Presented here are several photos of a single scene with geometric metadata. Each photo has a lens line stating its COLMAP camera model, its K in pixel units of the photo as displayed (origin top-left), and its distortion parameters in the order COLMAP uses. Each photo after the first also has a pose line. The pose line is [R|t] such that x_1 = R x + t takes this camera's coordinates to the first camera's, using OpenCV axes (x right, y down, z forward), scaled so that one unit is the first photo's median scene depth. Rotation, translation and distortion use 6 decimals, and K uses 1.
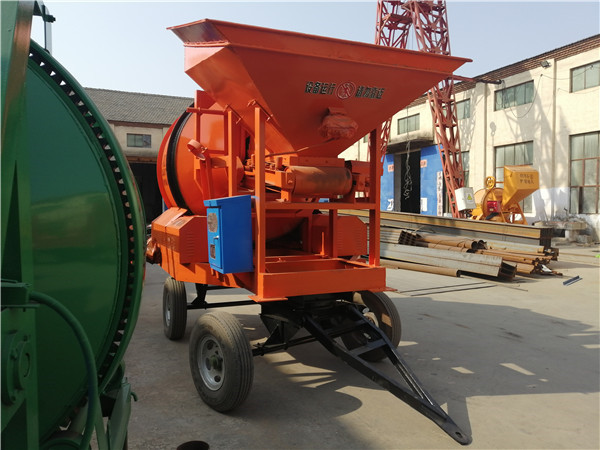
lens RADIAL K [[469.6, 0, 300.0], [0, 469.6, 225.0], [0, 0, 1]] dist [-0.009219, 0.056280]
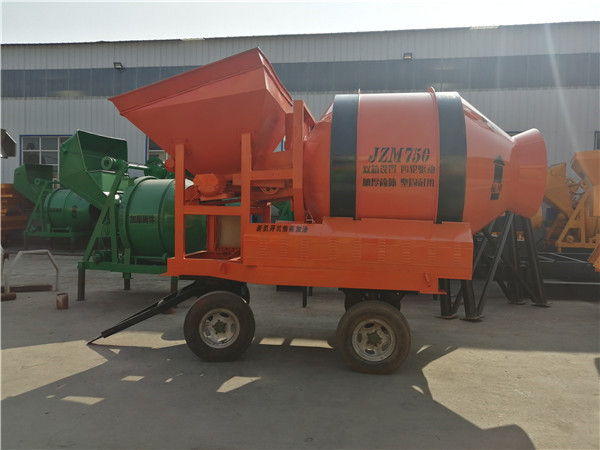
lens RADIAL K [[469.6, 0, 300.0], [0, 469.6, 225.0], [0, 0, 1]] dist [-0.009219, 0.056280]
pose [[-0.536866, 0.012897, -0.843569, 0.987314], [-0.050694, 0.997583, 0.047514, -0.079153], [0.842143, 0.068272, -0.534915, 1.803530]]
